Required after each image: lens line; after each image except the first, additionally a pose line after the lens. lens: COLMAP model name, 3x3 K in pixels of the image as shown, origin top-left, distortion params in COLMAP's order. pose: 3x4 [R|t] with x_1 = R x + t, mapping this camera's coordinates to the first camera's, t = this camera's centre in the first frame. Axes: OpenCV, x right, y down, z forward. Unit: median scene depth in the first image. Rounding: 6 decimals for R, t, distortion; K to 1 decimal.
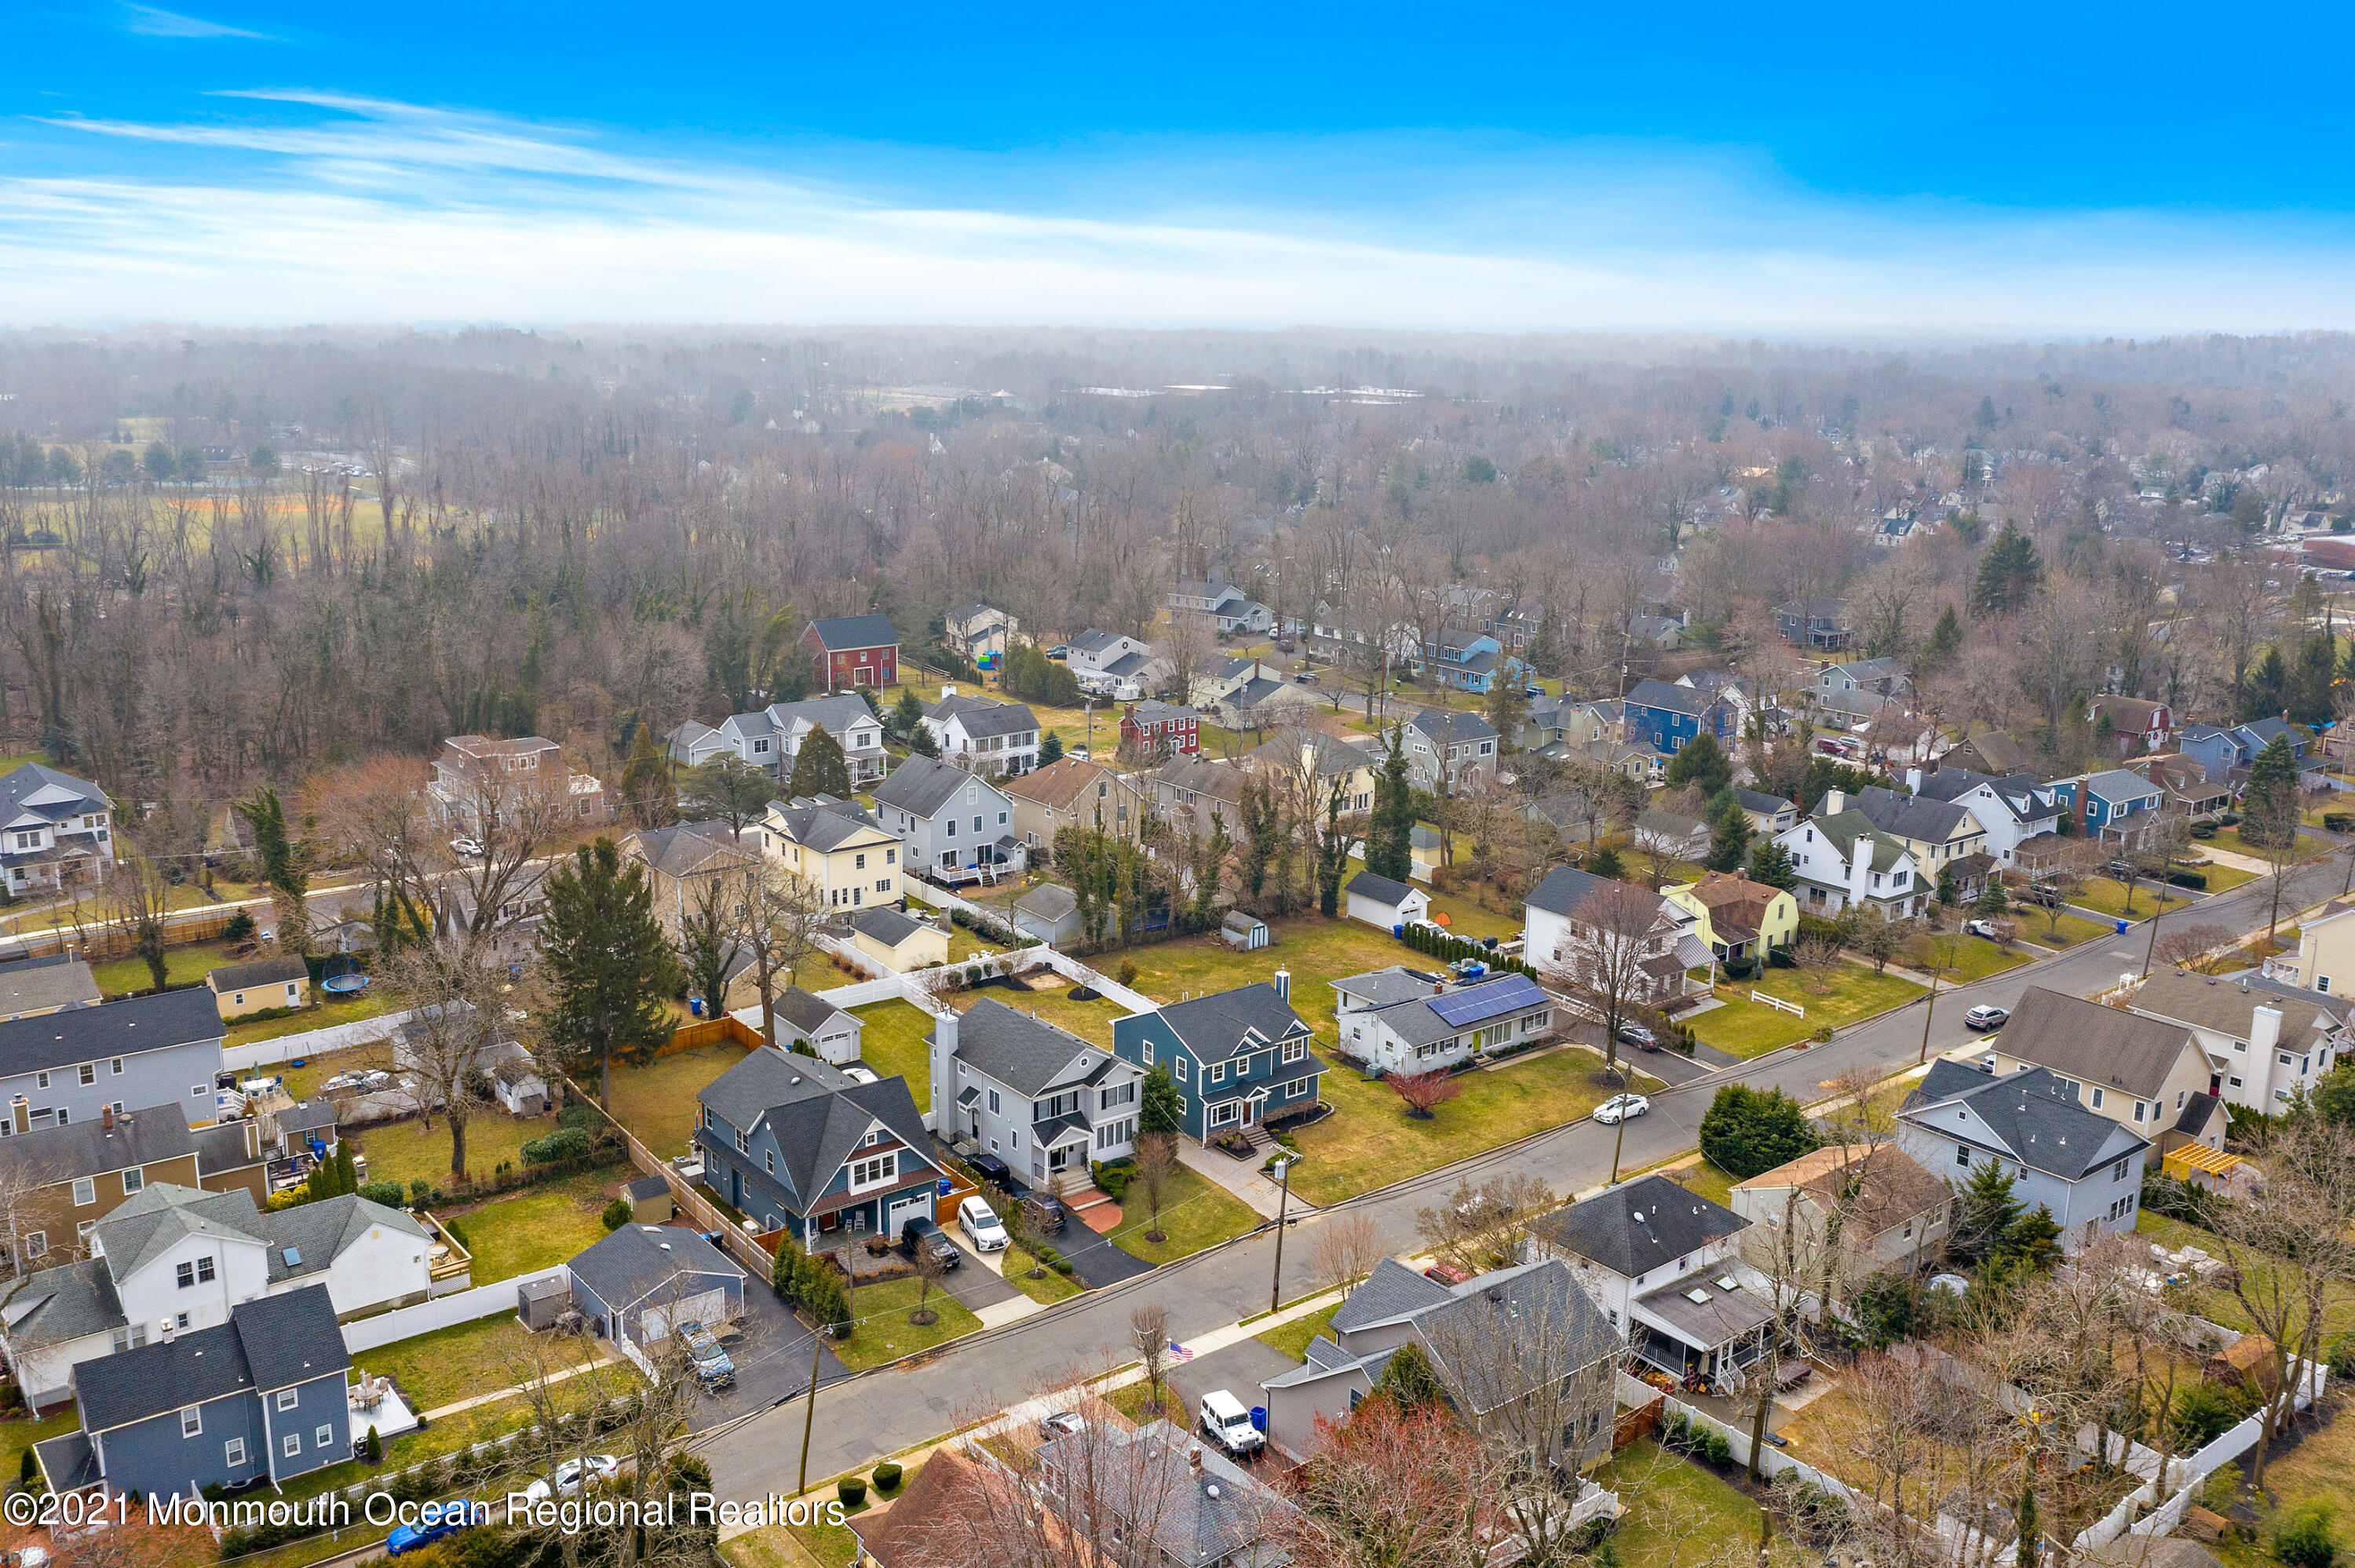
lens RADIAL K [[1999.4, 0, 1174.9], [0, 1999.4, 825.3], [0, 0, 1]] dist [-0.012698, -0.004457]
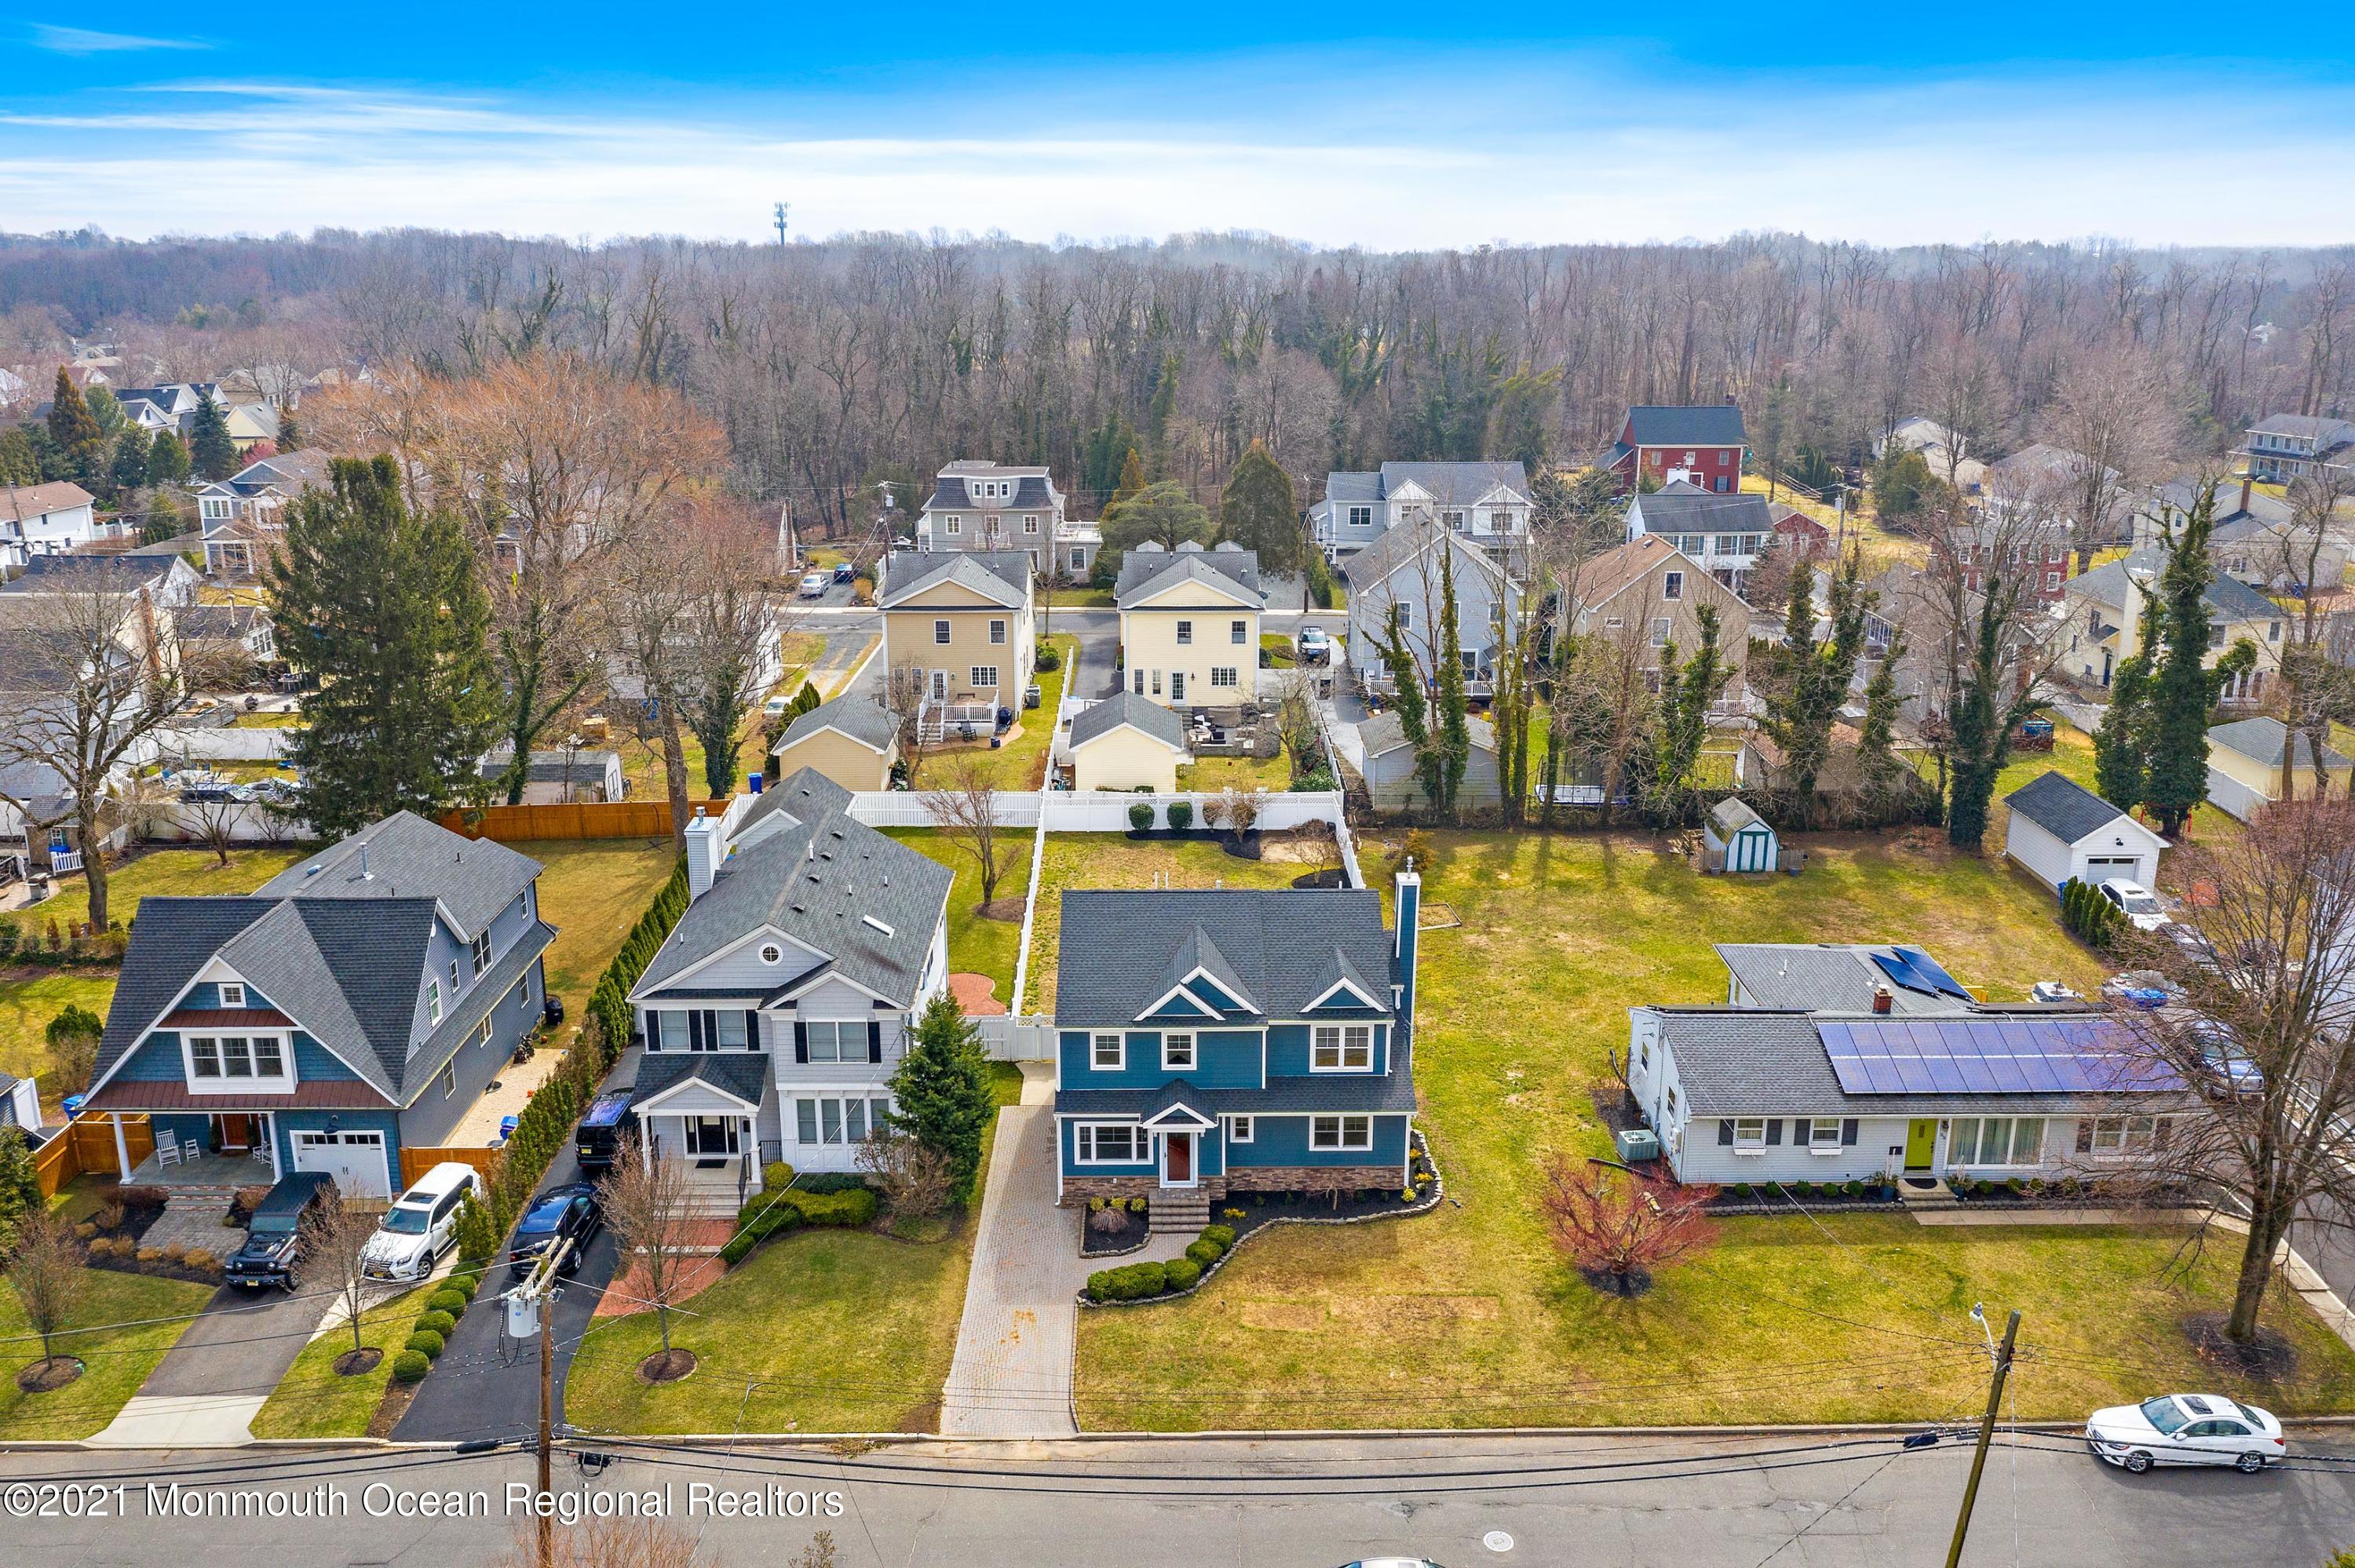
lens RADIAL K [[1911.0, 0, 1178.1], [0, 1911.0, 771.8], [0, 0, 1]] dist [-0.019546, 0.000892]
pose [[0.794247, 0.147275, -0.589476, 0.238774], [-0.138937, 0.988496, 0.059767, 0.029423], [0.591497, 0.034431, 0.805572, 0.569859]]
